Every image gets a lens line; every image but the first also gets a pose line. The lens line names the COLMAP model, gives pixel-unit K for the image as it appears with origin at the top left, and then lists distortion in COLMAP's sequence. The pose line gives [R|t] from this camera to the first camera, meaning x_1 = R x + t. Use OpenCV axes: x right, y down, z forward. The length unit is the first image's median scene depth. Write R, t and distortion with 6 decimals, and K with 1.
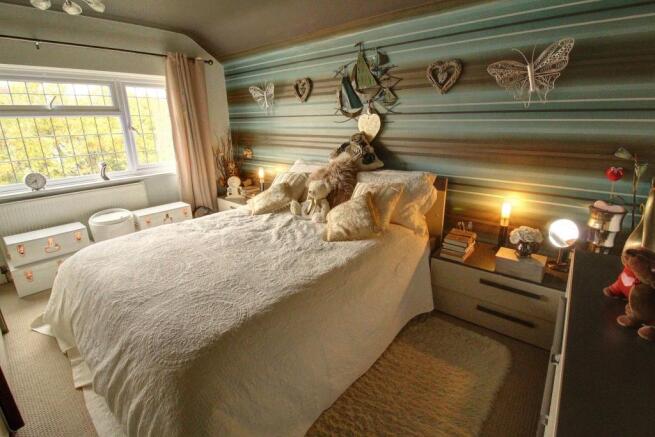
lens RADIAL K [[304.2, 0, 329.9], [0, 304.2, 206.9], [0, 0, 1]] dist [-0.003038, -0.001570]
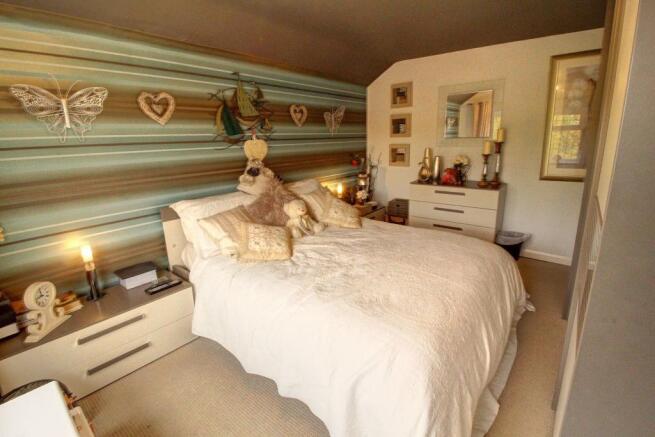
lens RADIAL K [[304.2, 0, 329.9], [0, 304.2, 206.9], [0, 0, 1]] dist [-0.003038, -0.001570]
pose [[-0.021767, -0.198088, 0.979942, -0.966832], [0.316627, 0.928354, 0.194693, -0.208652], [-0.948300, 0.314514, 0.042512, 0.765502]]
